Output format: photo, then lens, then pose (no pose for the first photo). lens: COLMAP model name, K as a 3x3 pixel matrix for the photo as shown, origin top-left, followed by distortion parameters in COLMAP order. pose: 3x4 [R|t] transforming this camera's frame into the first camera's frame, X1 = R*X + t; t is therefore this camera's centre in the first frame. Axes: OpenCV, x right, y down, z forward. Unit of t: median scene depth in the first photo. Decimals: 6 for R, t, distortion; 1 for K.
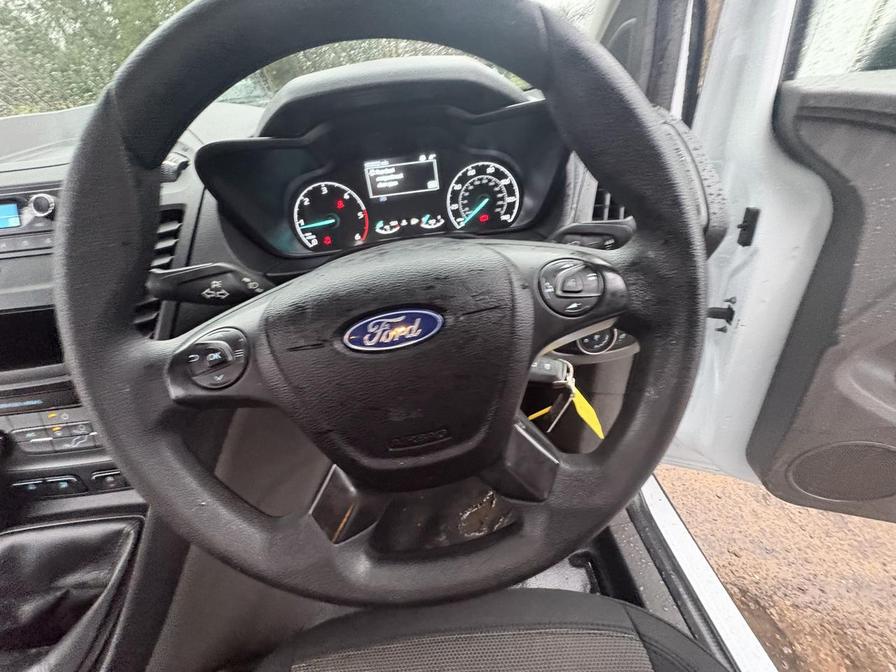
lens RADIAL K [[355.3, 0, 448.0], [0, 355.3, 333.8], [0, 0, 1]] dist [-0.000916, 0.000559]
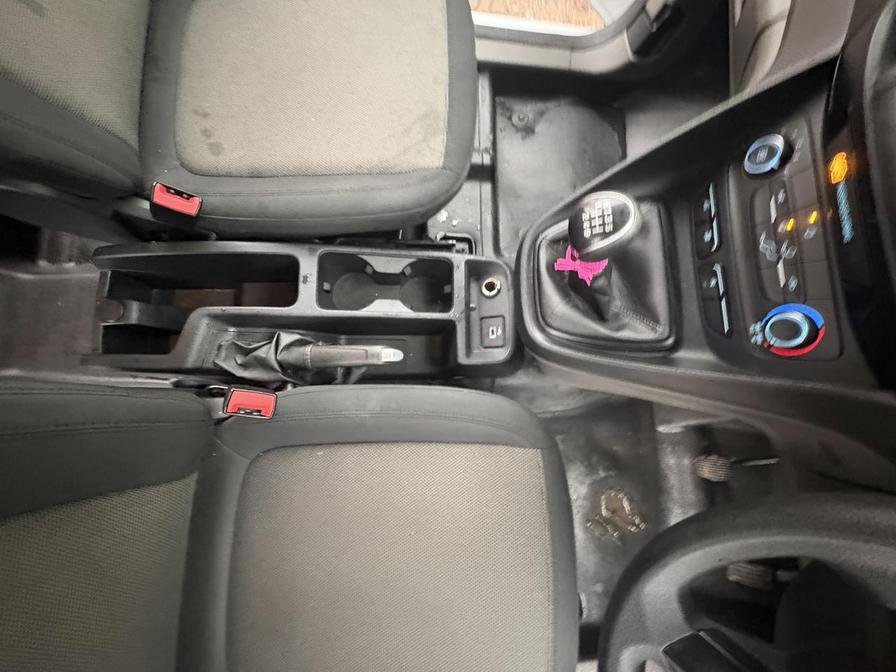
lens RADIAL K [[355.3, 0, 449.2], [0, 355.3, 332.7], [0, 0, 1]] dist [-0.000916, 0.000559]
pose [[-0.070847, 0.996330, -0.048031, -0.543162], [-0.645673, -0.009103, 0.763560, 0.105879], [0.760320, 0.085108, 0.643948, -0.096017]]
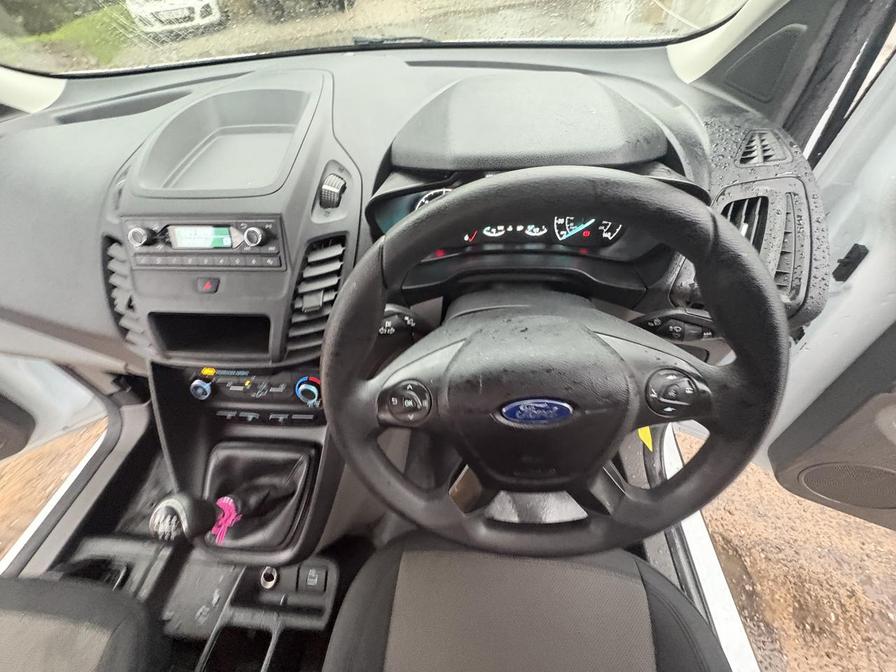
lens RADIAL K [[355.3, 0, 450.5], [0, 355.3, 335.3], [0, 0, 1]] dist [-0.000916, 0.000559]
pose [[0.987586, 0.139257, -0.072680, -0.179136], [-0.115984, 0.958488, 0.260476, -0.262093], [0.105936, -0.248812, 0.962741, -0.143945]]
